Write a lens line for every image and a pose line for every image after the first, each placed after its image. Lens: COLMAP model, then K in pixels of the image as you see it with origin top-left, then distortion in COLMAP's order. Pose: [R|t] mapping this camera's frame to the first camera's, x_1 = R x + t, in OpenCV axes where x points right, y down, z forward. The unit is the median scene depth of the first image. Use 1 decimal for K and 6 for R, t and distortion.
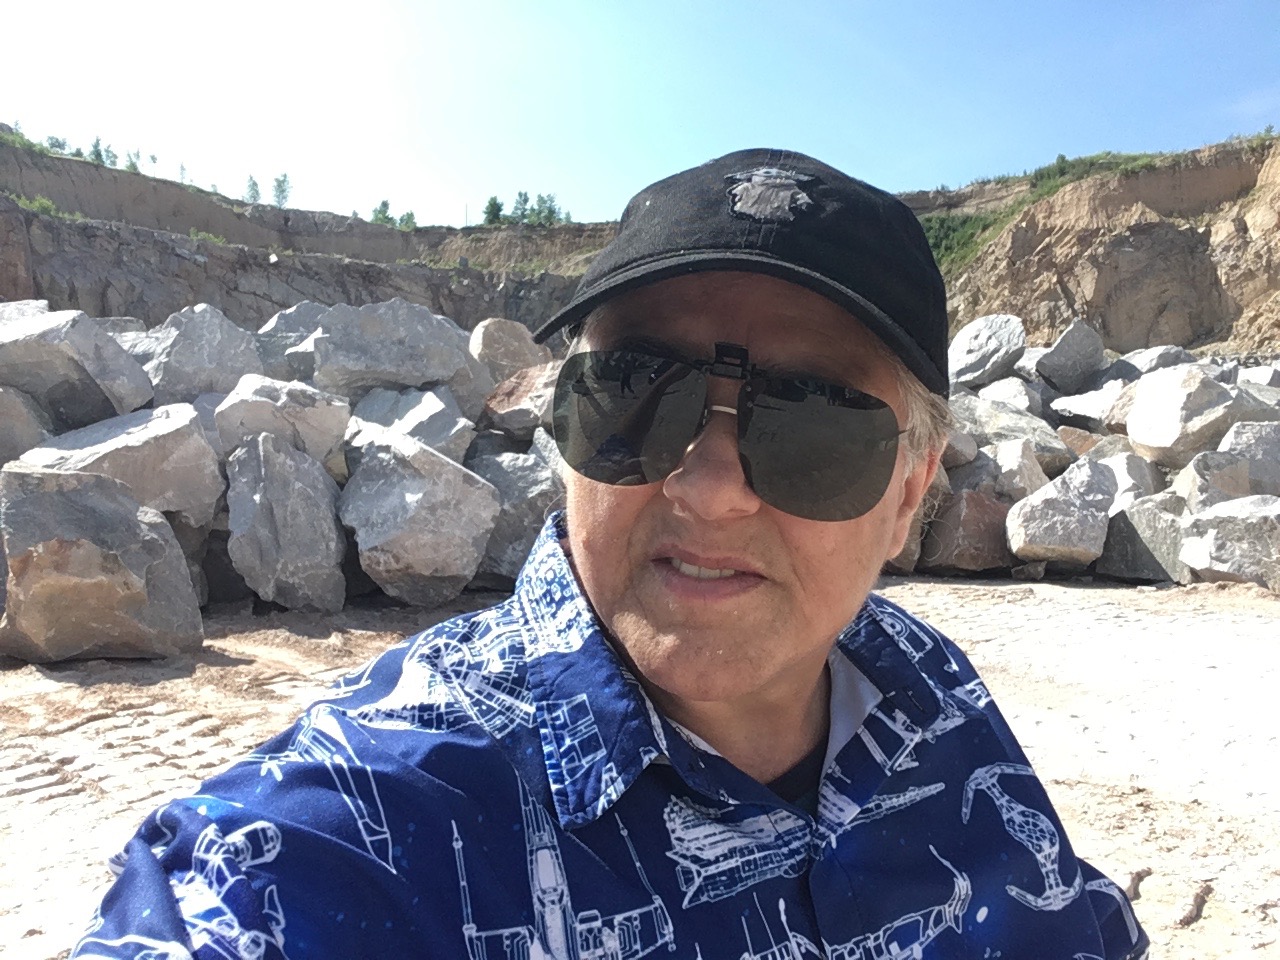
lens RADIAL K [[1194.5, 0, 671.0], [0, 1194.5, 438.7], [0, 0, 1]] dist [0.012461, 0.000000]
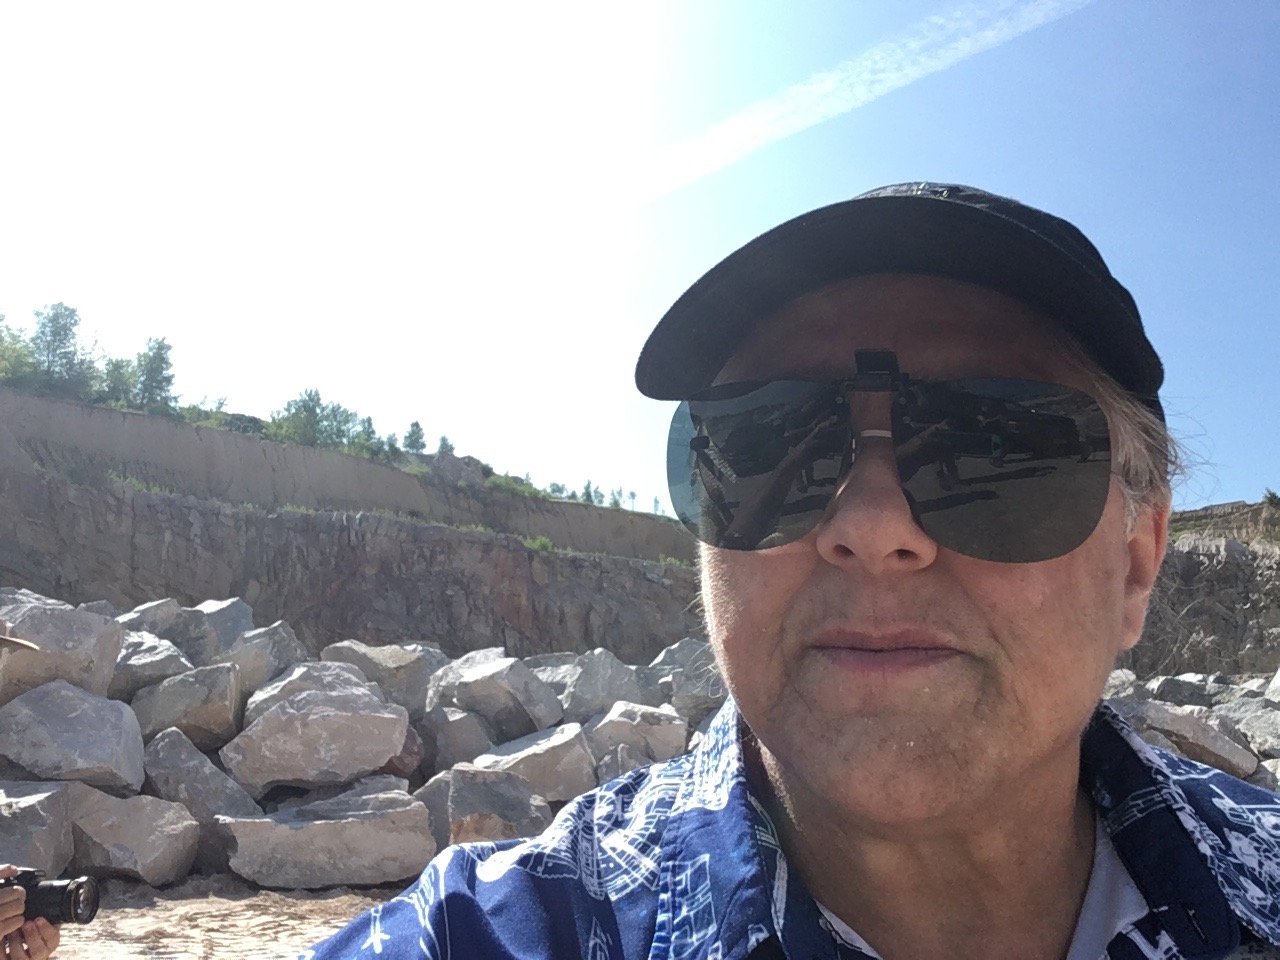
lens RADIAL K [[1194.5, 0, 671.0], [0, 1194.5, 422.8], [0, 0, 1]] dist [0.012461, 0.000000]
pose [[0.928436, -0.093548, -0.359521, 0.163573], [-0.004706, 0.964736, -0.263179, -0.000012], [0.371463, 0.246036, 0.895255, -0.216633]]
